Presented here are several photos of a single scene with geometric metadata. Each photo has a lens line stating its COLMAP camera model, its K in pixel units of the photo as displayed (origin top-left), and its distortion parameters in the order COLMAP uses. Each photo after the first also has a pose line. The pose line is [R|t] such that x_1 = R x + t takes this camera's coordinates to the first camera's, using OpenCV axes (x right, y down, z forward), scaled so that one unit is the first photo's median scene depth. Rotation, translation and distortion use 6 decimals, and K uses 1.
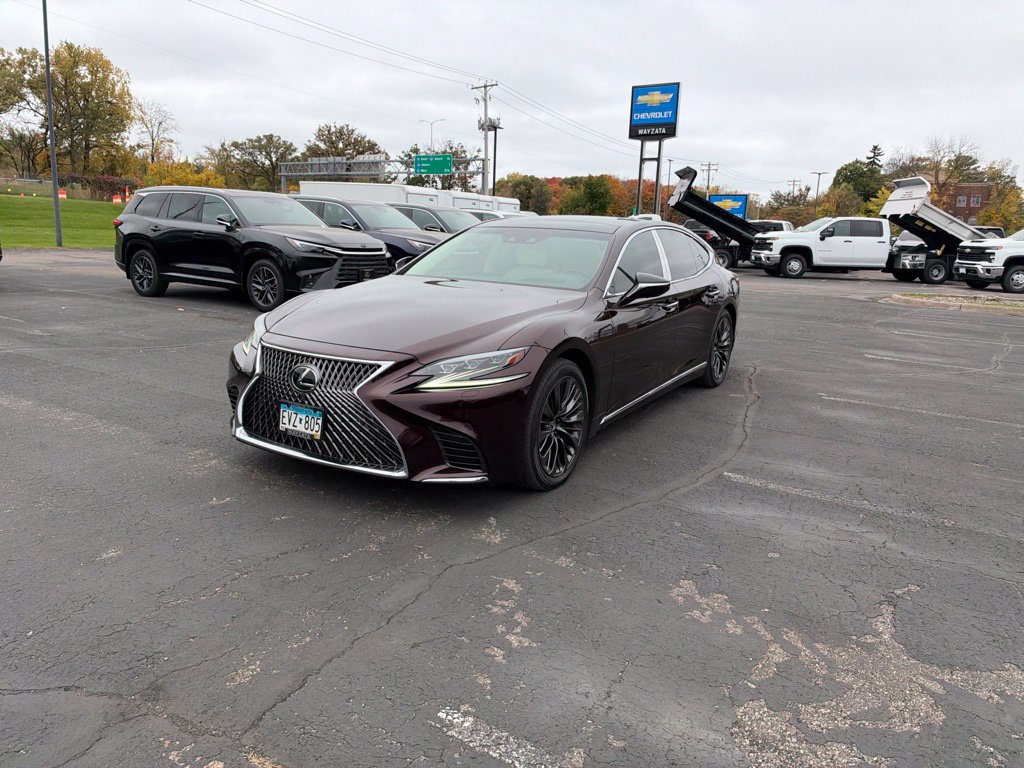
lens RADIAL K [[739.8, 0, 516.2], [0, 739.8, 378.7], [0, 0, 1]] dist [0.010471, -0.025897]
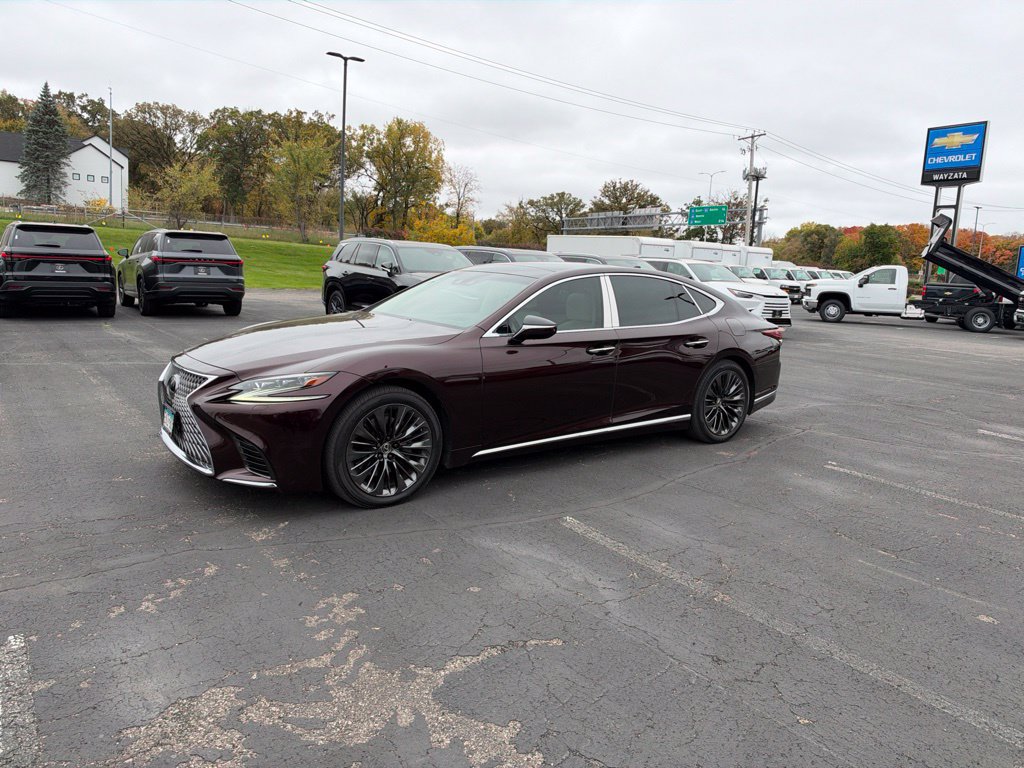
lens RADIAL K [[736.6, 0, 514.3], [0, 736.6, 378.3], [0, 0, 1]] dist [0.015412, -0.031746]
pose [[0.928891, 0.065368, -0.364538, 0.108572], [-0.089444, 0.994759, -0.049538, -0.000542], [0.359390, 0.078621, 0.929870, 0.009298]]
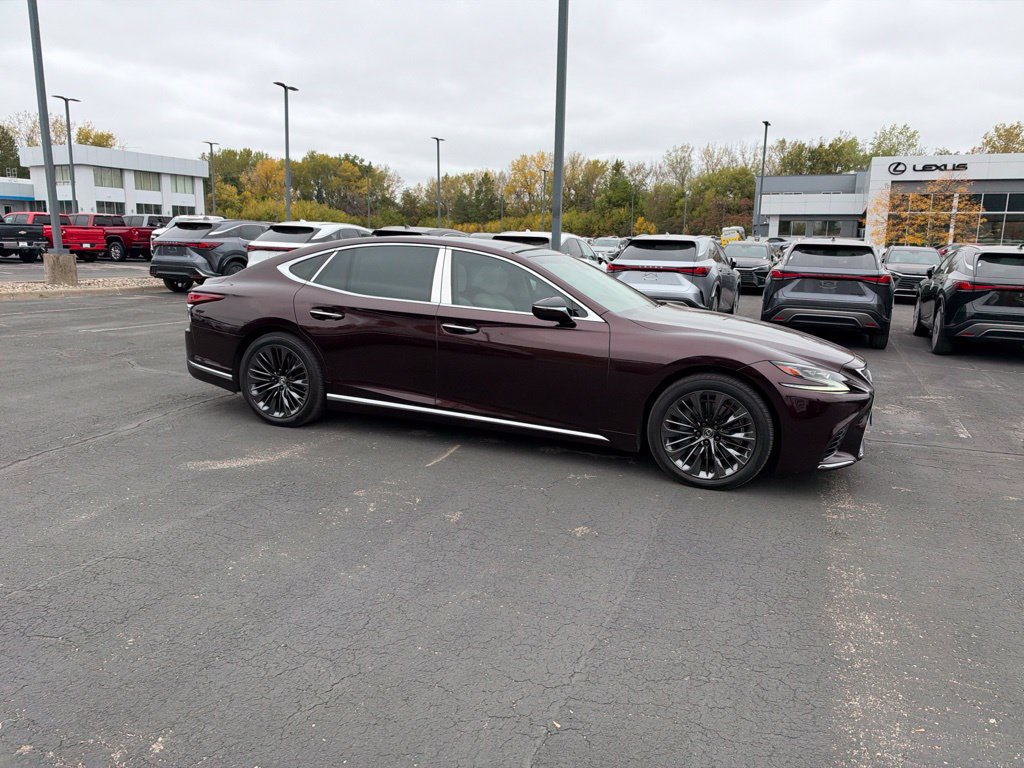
lens RADIAL K [[733.3, 0, 514.0], [0, 733.3, 385.5], [0, 0, 1]] dist [0.053247, -0.104041]
pose [[-0.168351, -0.231084, 0.958258, -0.240816], [0.160073, 0.952820, 0.257896, -0.073242], [-0.972643, 0.196808, -0.123418, 0.289717]]
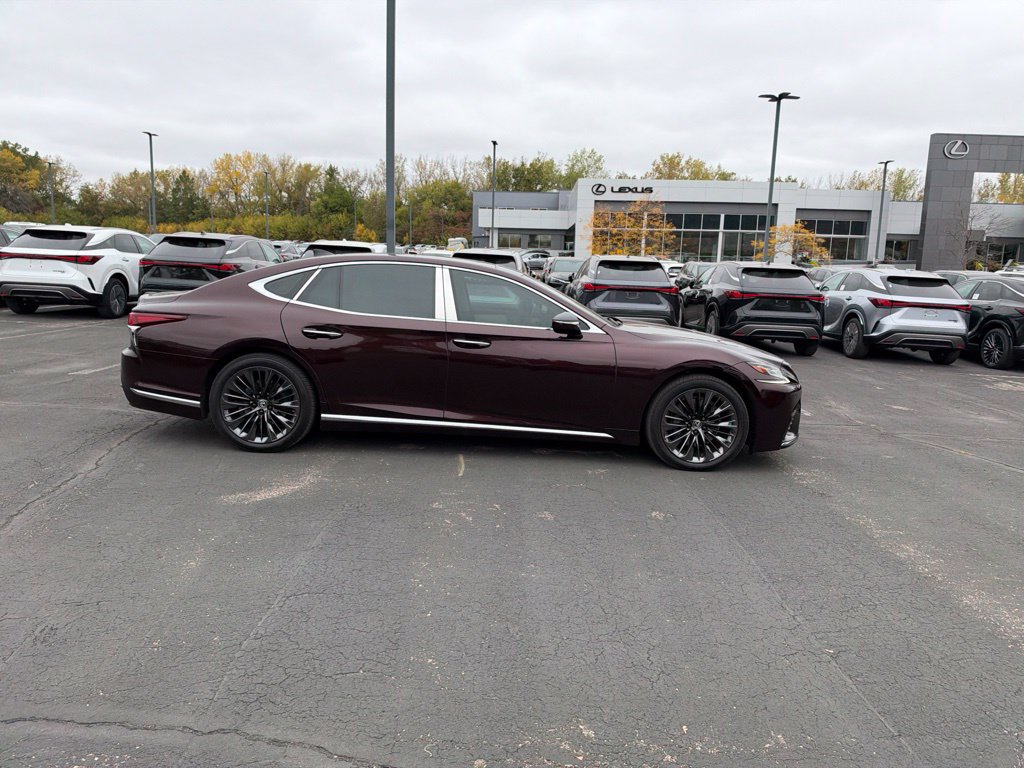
lens RADIAL K [[733.3, 0, 514.1], [0, 733.3, 379.4], [0, 0, 1]] dist [0.056721, -0.102679]
pose [[-0.522381, -0.197306, 0.829572, -0.225028], [0.106428, 0.950169, 0.293006, -0.091386], [-0.846045, 0.241351, -0.475351, 0.377839]]
